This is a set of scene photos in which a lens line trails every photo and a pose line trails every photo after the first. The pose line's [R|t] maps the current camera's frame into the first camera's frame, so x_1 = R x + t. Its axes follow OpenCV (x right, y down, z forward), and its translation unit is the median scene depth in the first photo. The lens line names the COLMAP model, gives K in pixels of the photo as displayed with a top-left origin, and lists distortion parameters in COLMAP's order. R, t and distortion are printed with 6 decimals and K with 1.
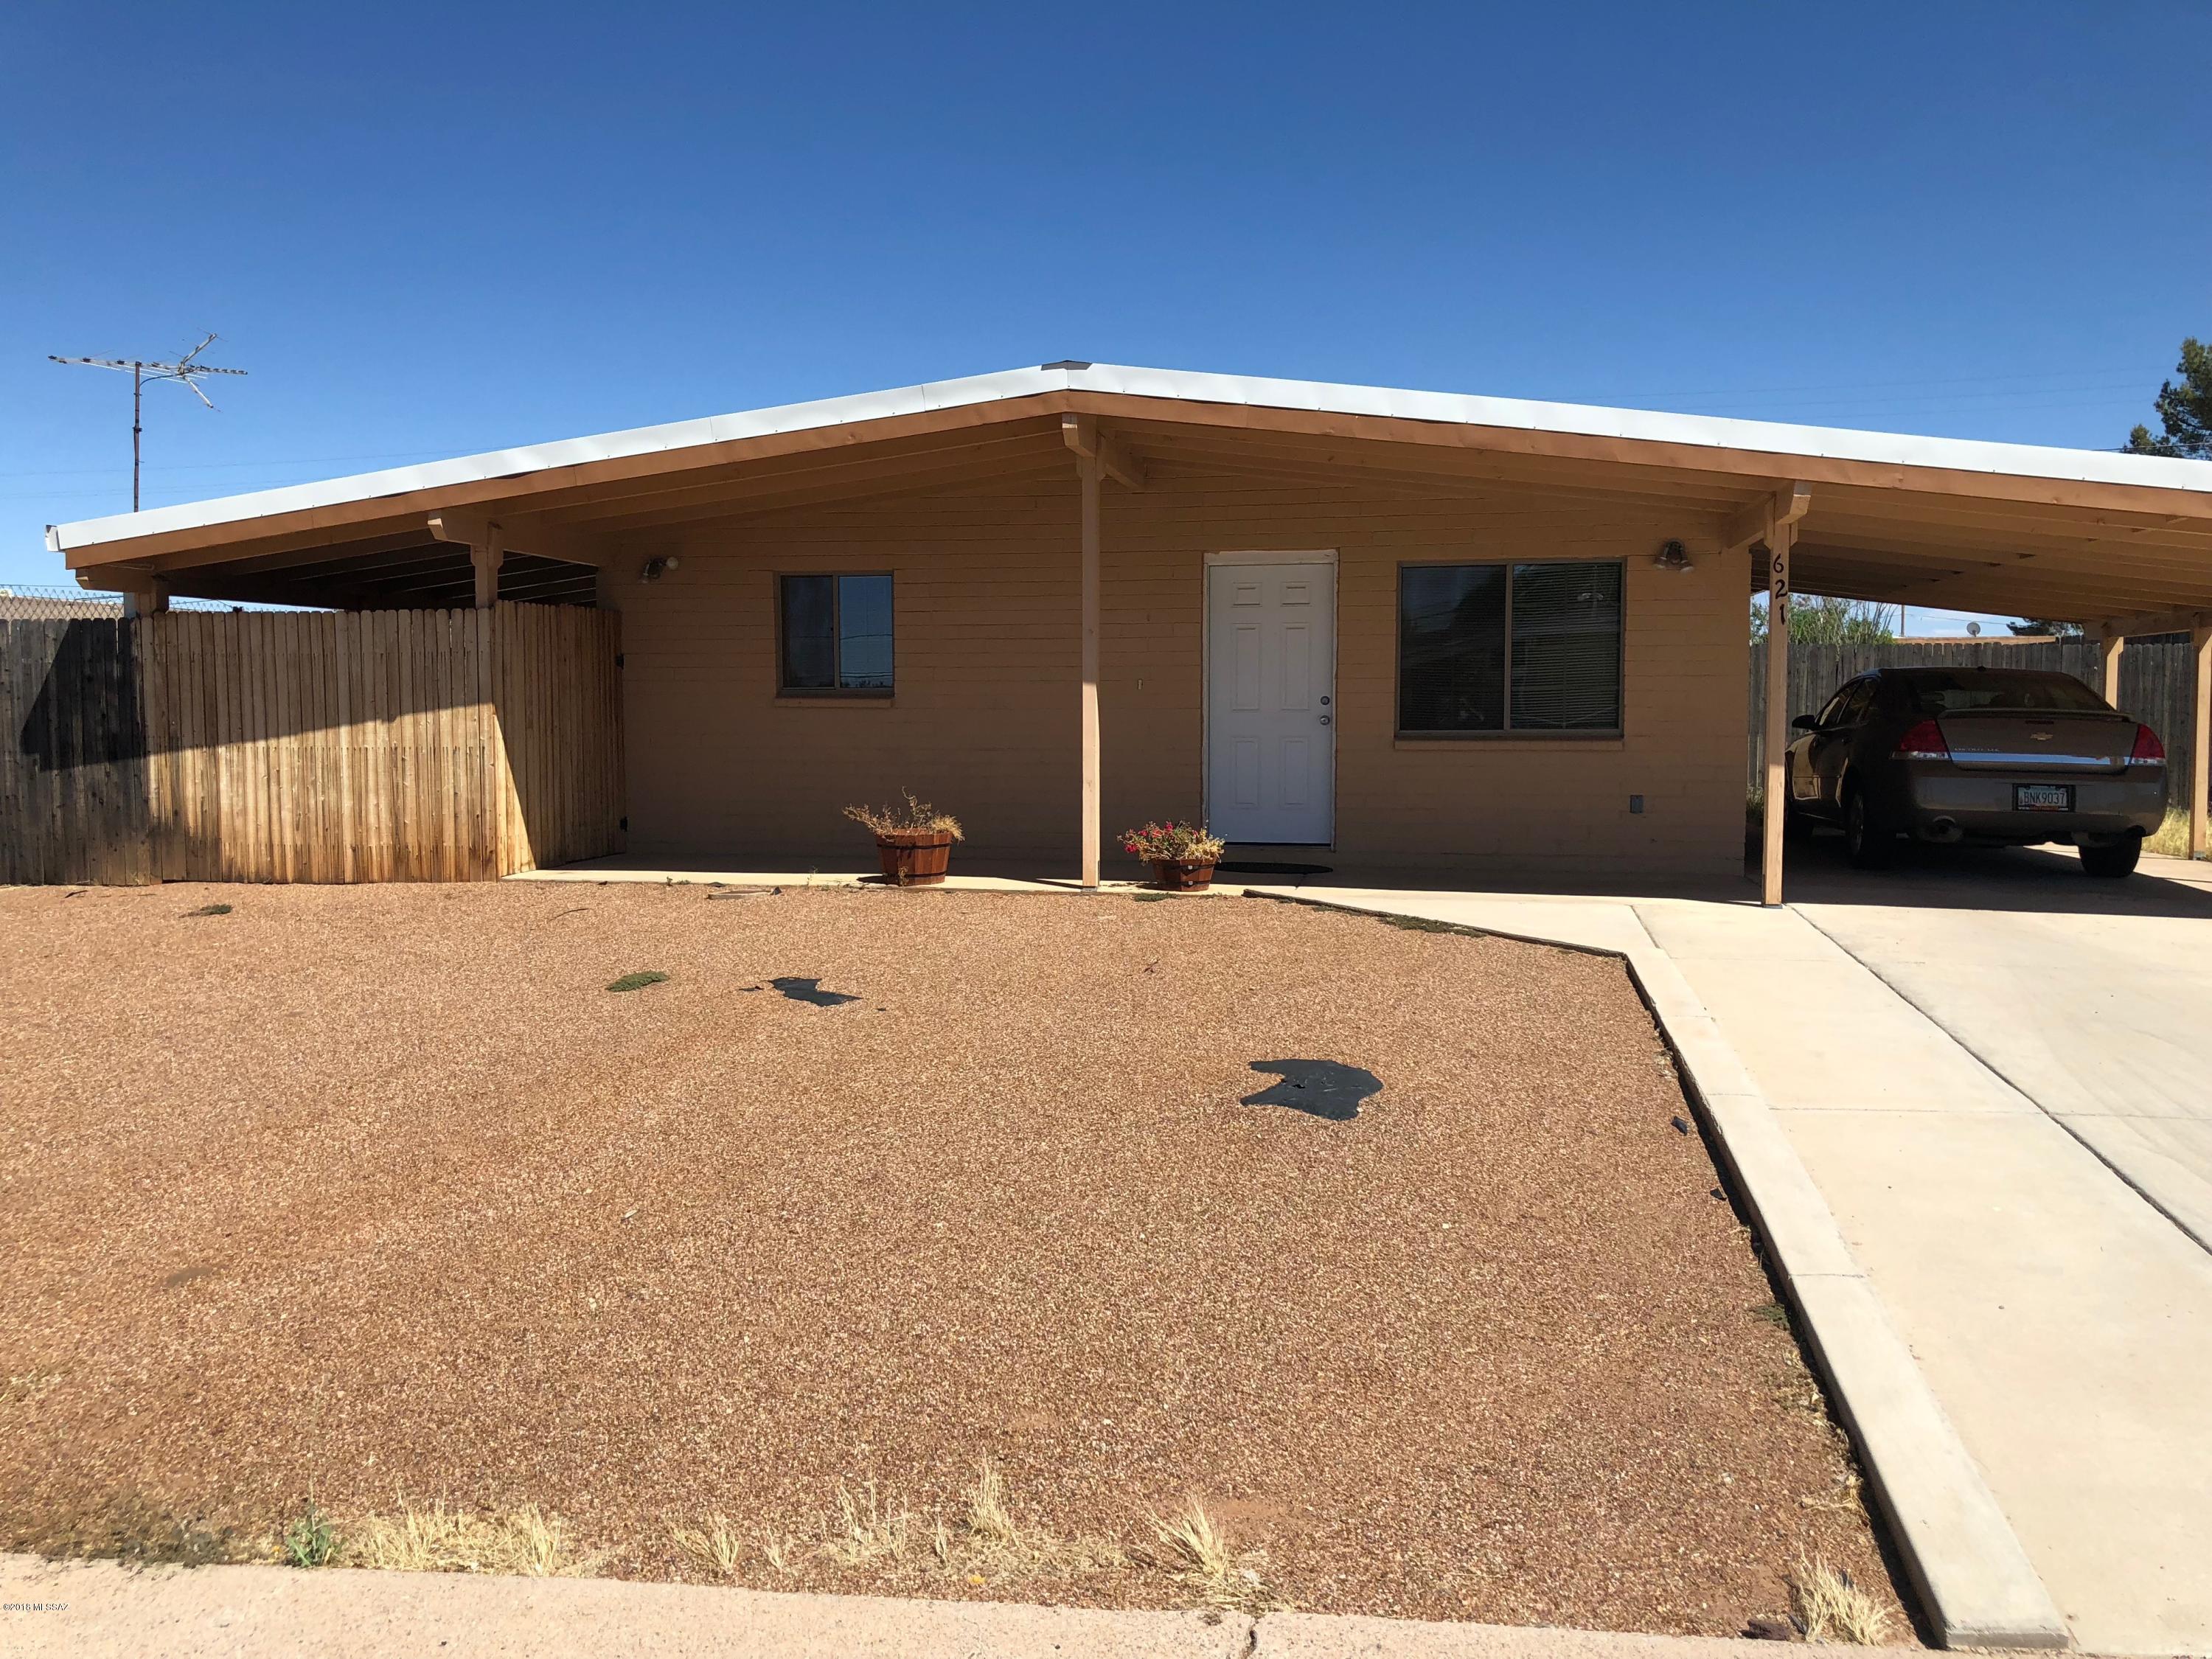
lens RADIAL K [[1842.3, 0, 1106.0], [0, 1842.3, 829.5], [0, 0, 1]] dist [0.020617, 0.003154]
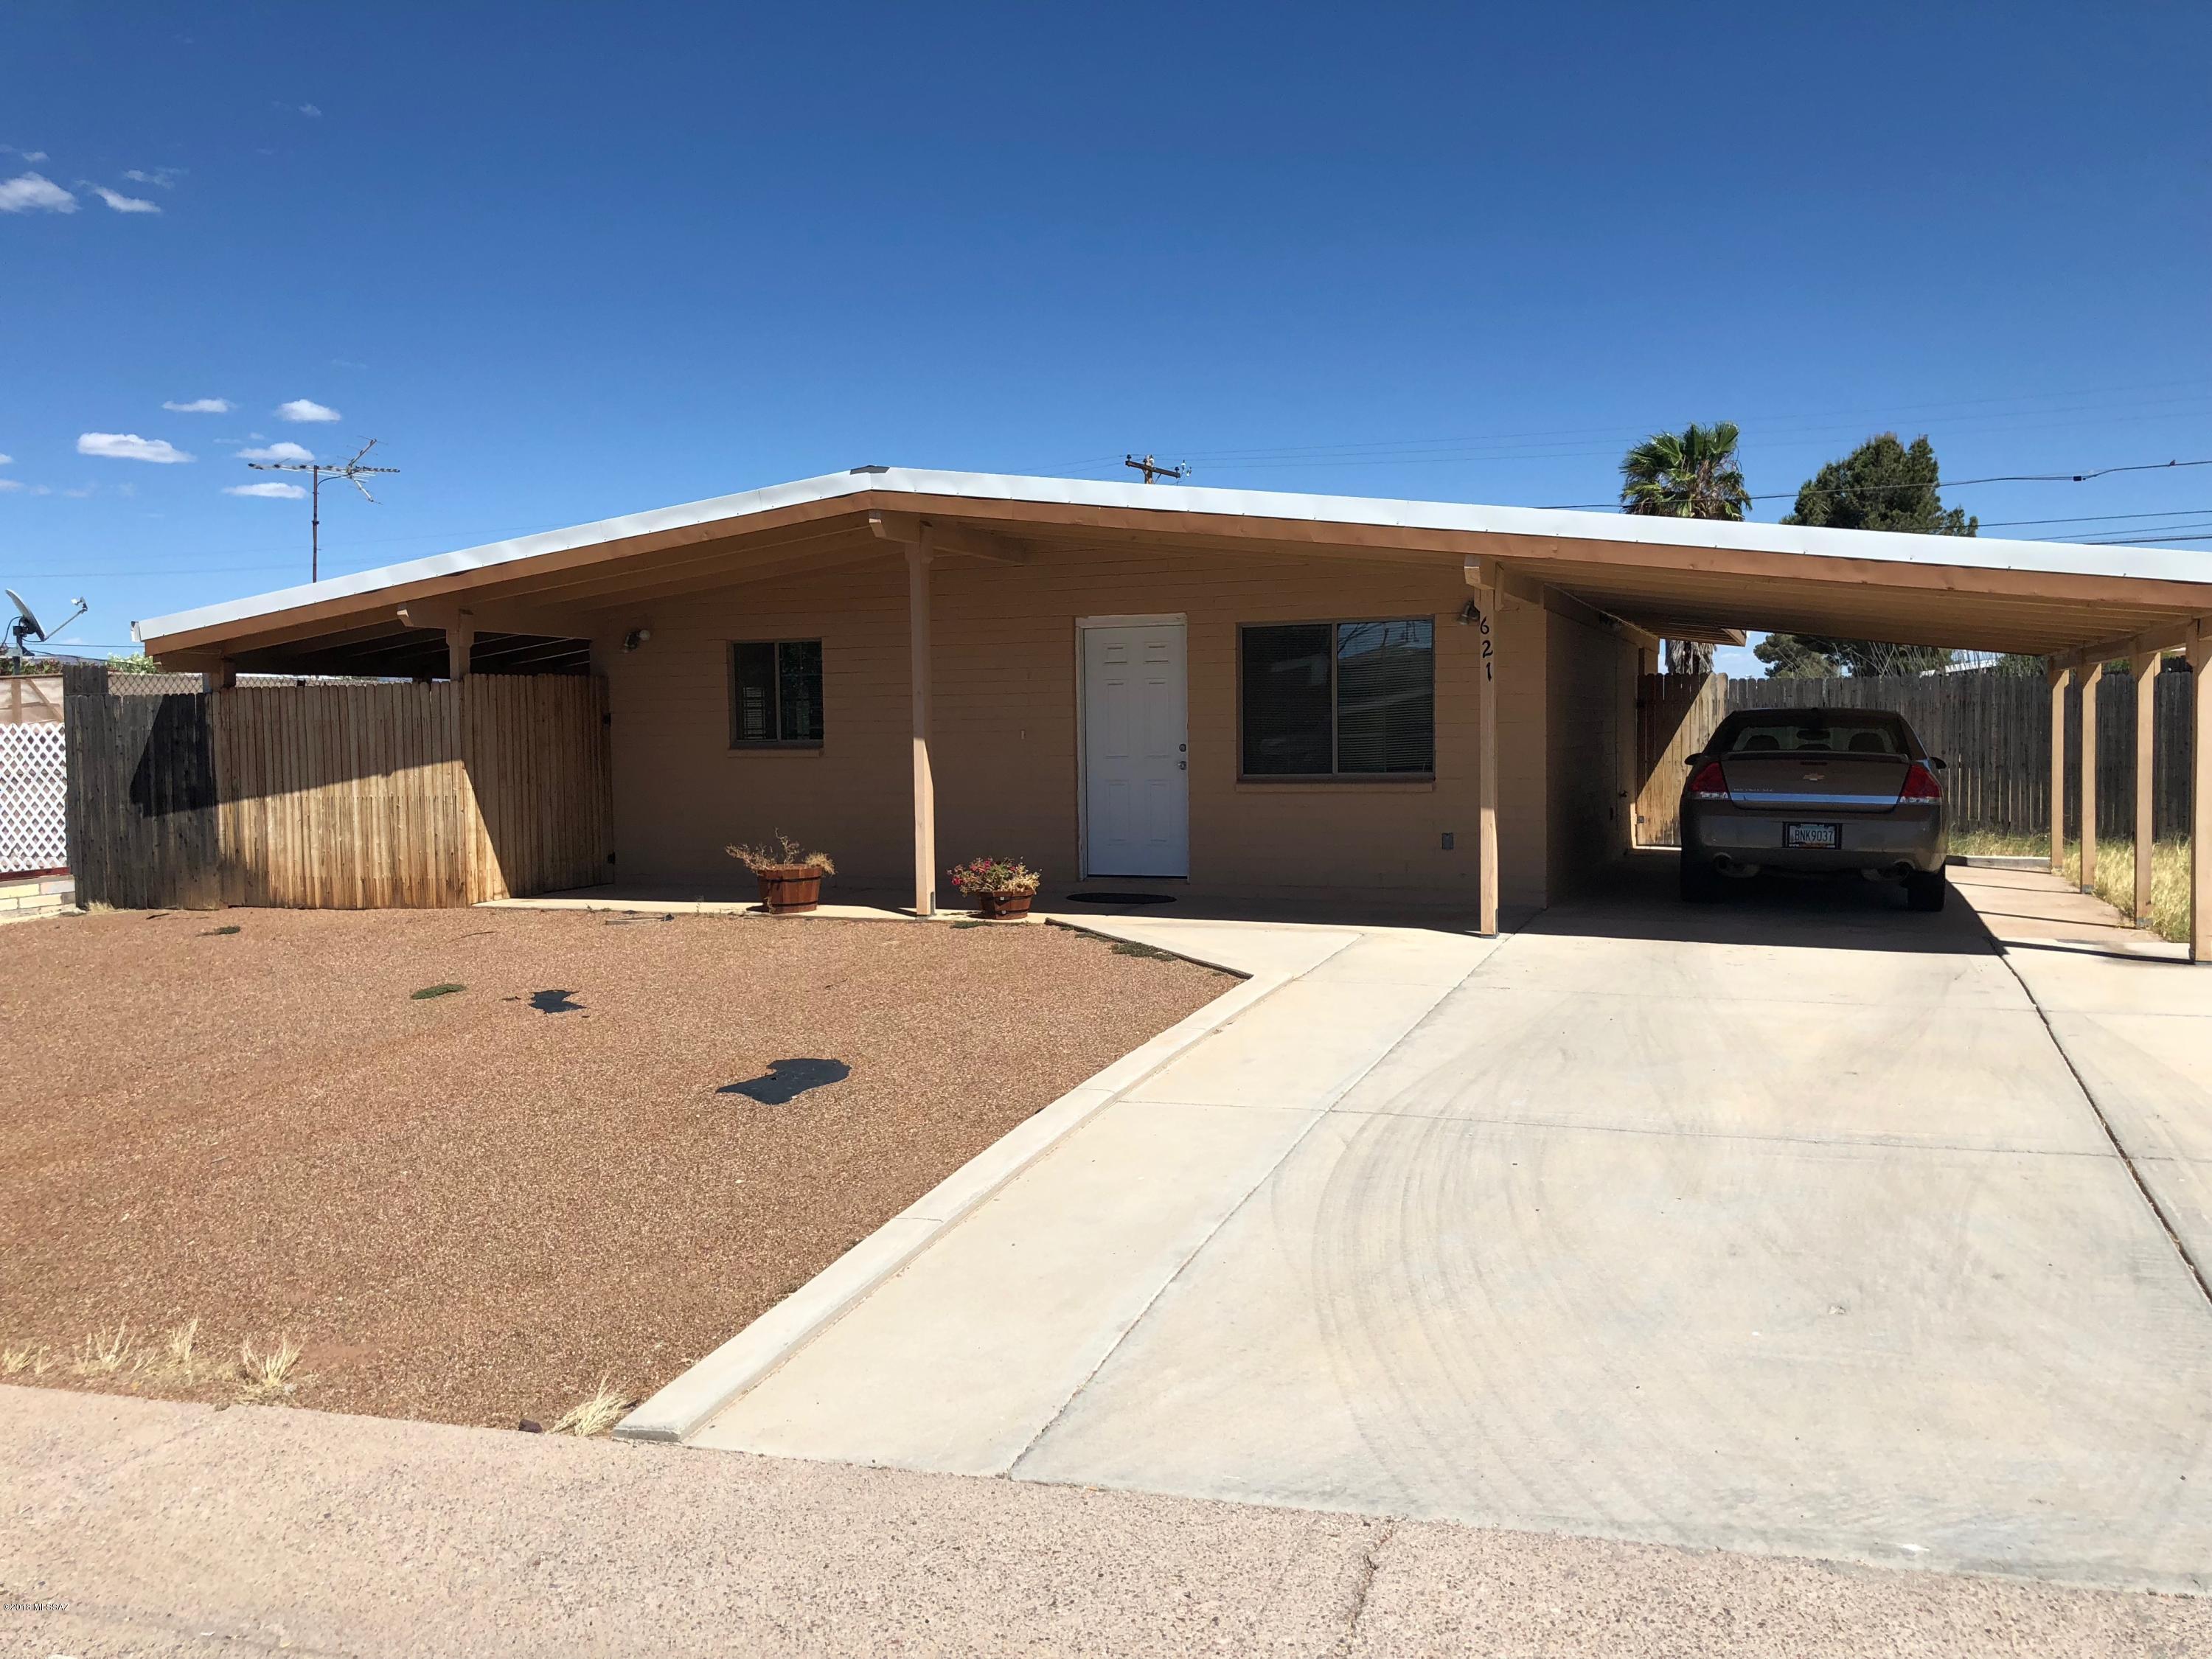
lens RADIAL K [[1826.0, 0, 1106.0], [0, 1826.0, 829.5], [0, 0, 1]] dist [0.006892, 0.006321]
pose [[0.985336, -0.003263, -0.170595, 0.277840], [0.001099, 0.999918, -0.012778, -0.007231], [0.170623, 0.012404, 0.985258, -0.097546]]
